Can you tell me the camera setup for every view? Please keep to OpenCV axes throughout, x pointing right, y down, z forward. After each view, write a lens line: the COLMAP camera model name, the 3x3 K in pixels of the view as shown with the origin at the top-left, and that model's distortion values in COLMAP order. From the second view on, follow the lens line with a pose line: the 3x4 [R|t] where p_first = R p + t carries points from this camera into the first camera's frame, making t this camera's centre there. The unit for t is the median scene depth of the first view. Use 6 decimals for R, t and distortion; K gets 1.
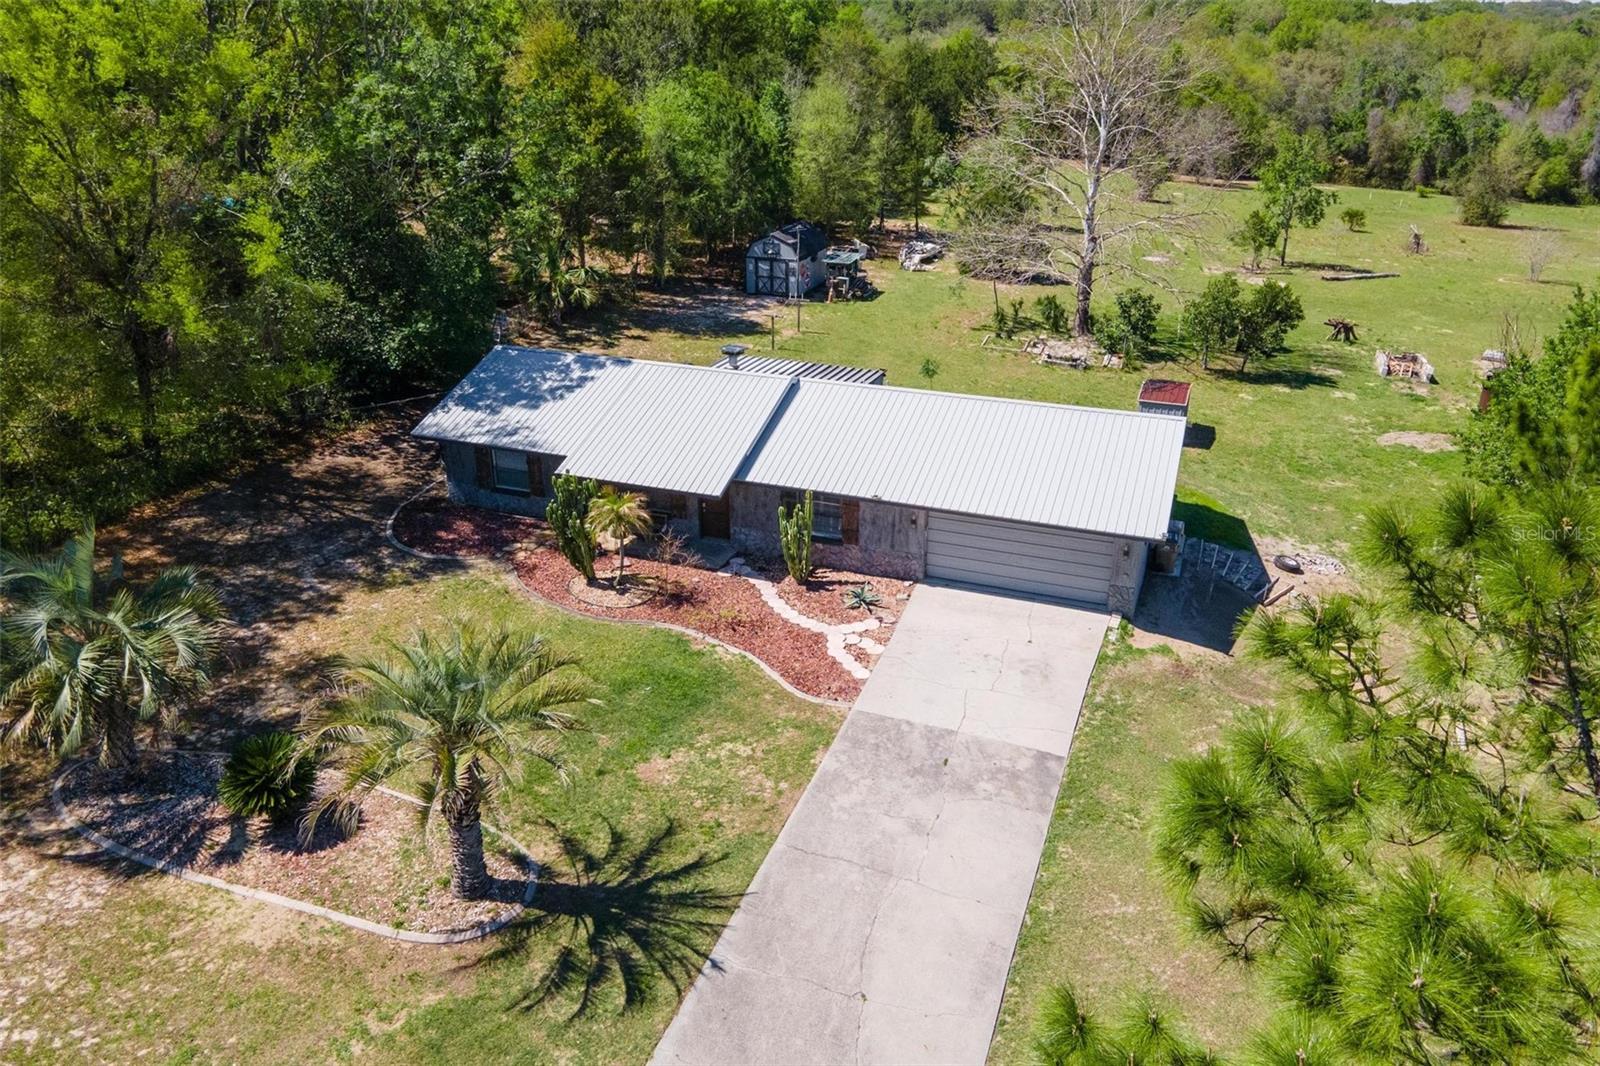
lens RADIAL K [[1148.7, 0, 804.3], [0, 1148.7, 494.7], [0, 0, 1]] dist [0.009878, 0.062819]
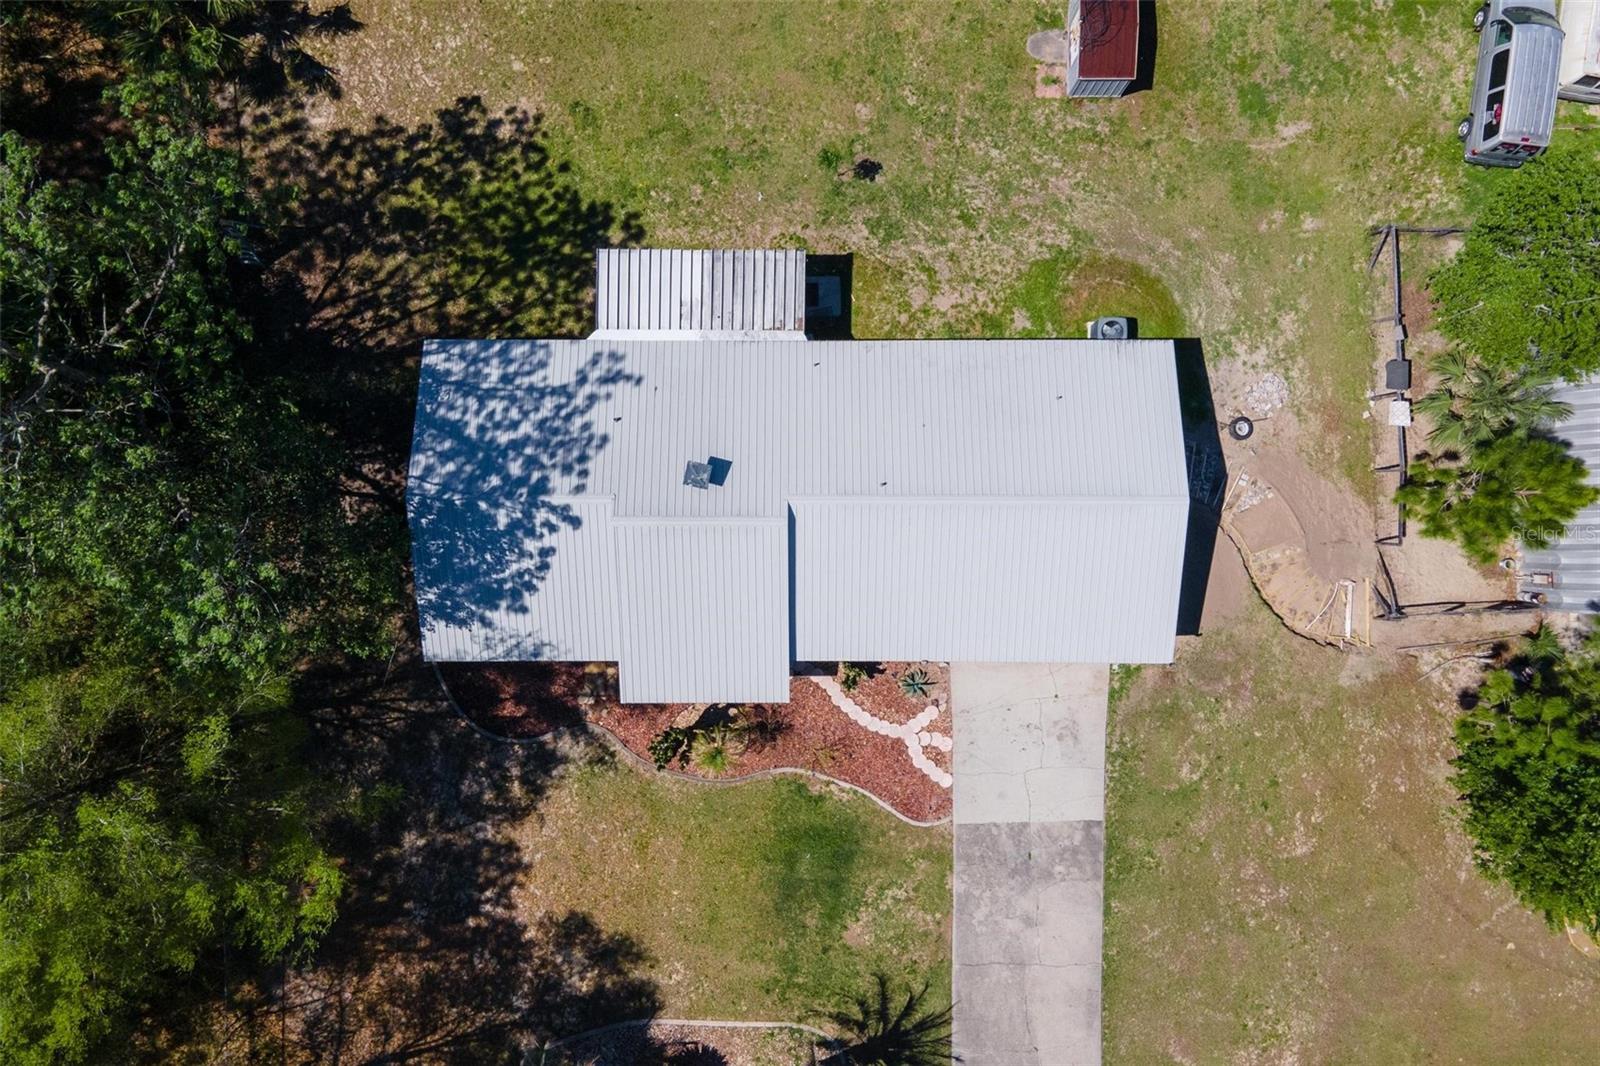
lens RADIAL K [[1148.7, 0, 804.3], [0, 1148.7, 494.7], [0, 0, 1]] dist [0.009878, 0.062819]
pose [[0.934475, -0.355793, -0.012979, 0.027377], [0.147093, 0.352621, 0.924133, -1.080333], [-0.324224, -0.865488, 0.381850, 0.729421]]
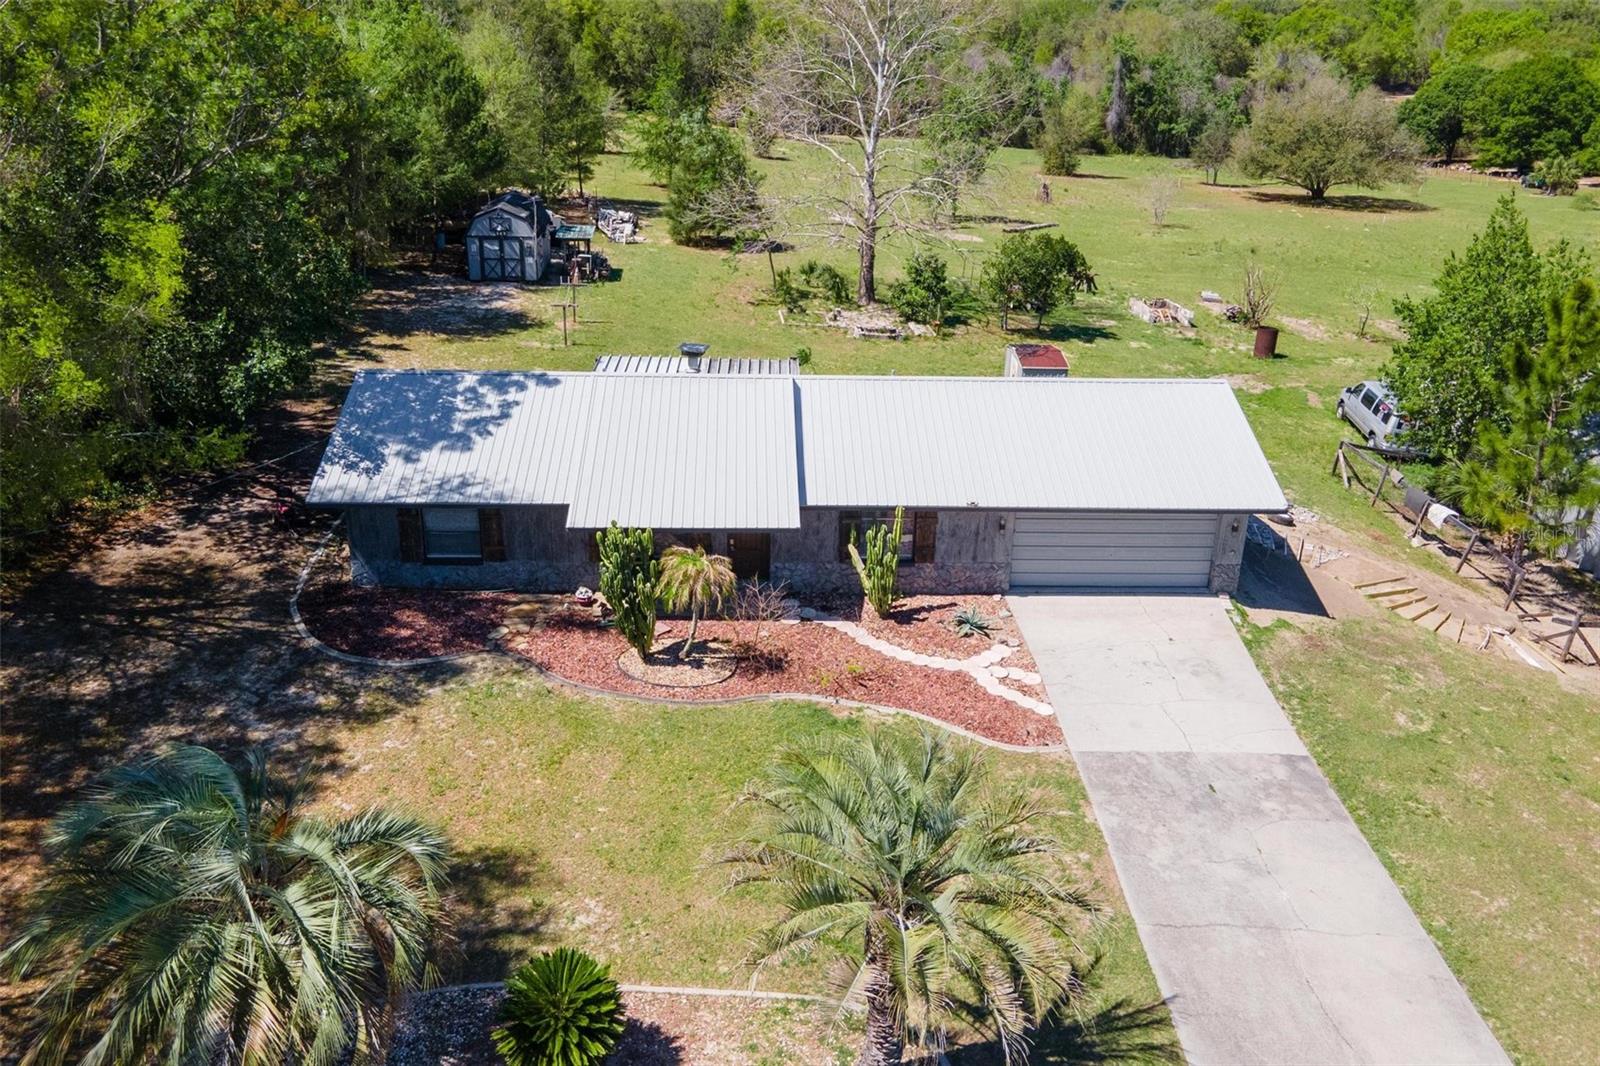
lens RADIAL K [[1261.4, 0, 802.9], [0, 1261.4, 506.8], [0, 0, 1]] dist [0.005616, 0.089407]
pose [[0.918252, -0.130050, 0.374032, -0.396469], [0.123580, 0.991473, 0.041343, -0.049269], [-0.376219, 0.008260, 0.926494, 0.165897]]
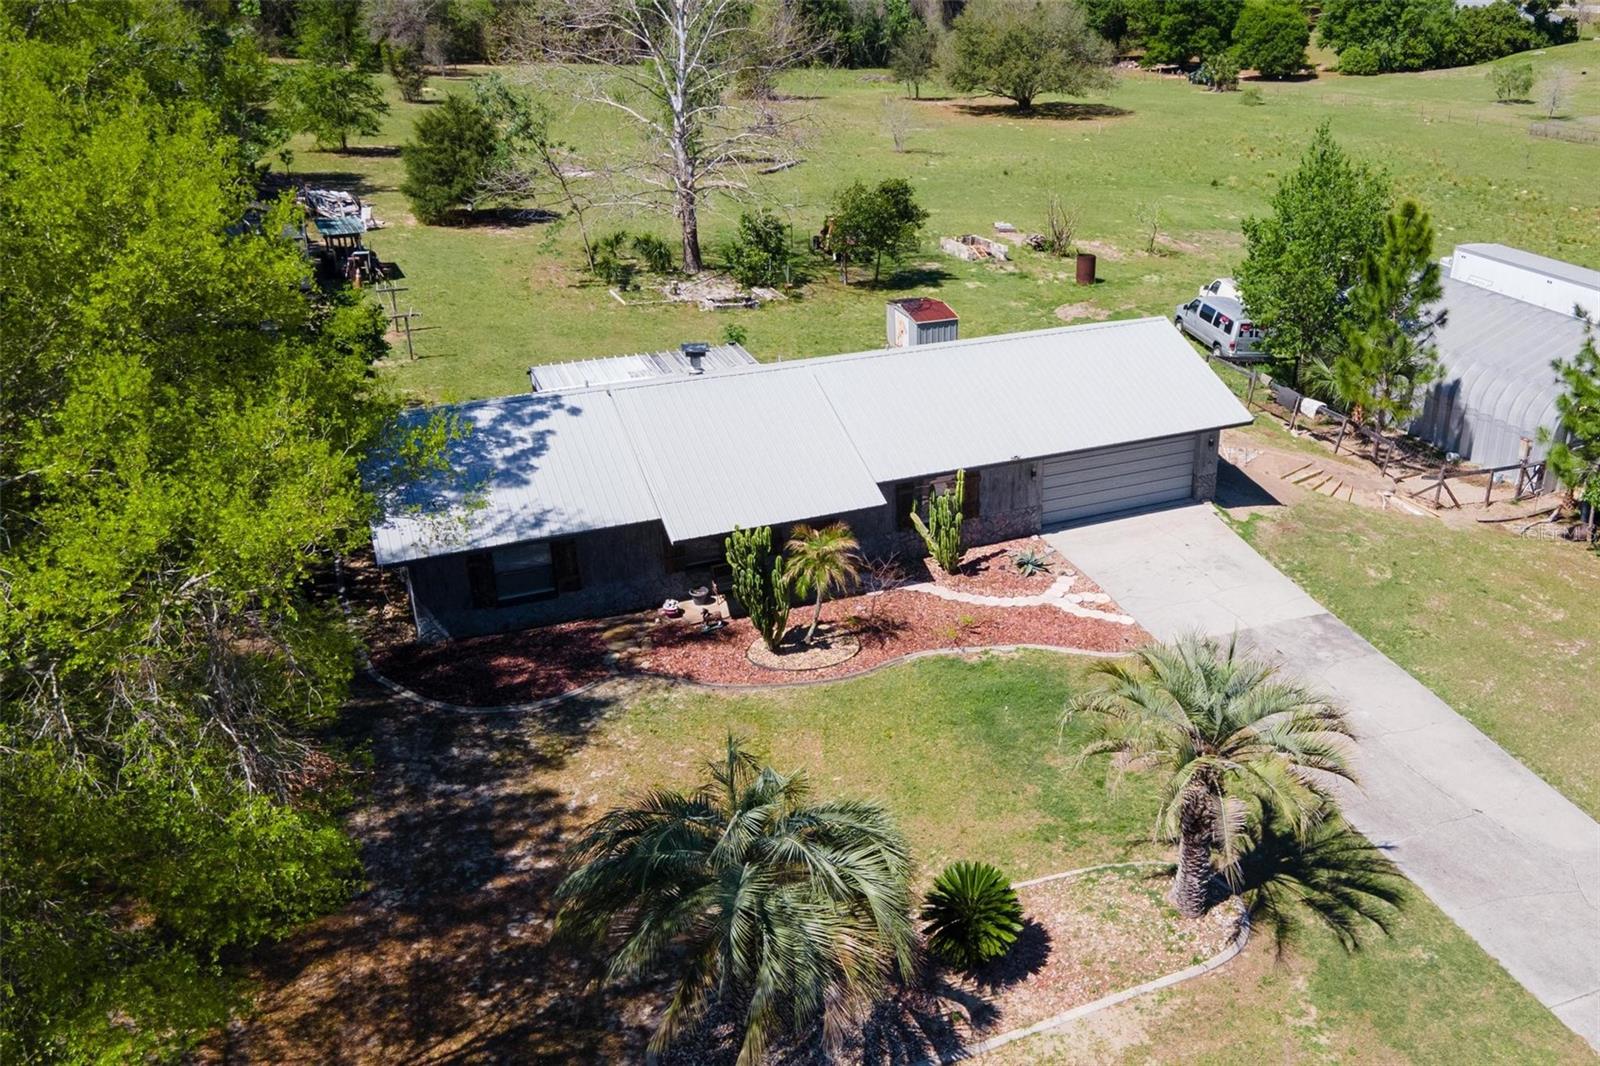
lens RADIAL K [[1426.9, 0, 1001.4], [0, 1426.9, 538.2], [0, 0, 1]] dist [0.114108, -0.267834]
pose [[0.681338, -0.297224, 0.668907, -0.739508], [0.255736, 0.952918, 0.162932, -0.126911], [-0.685841, 0.060052, 0.725270, 0.143113]]
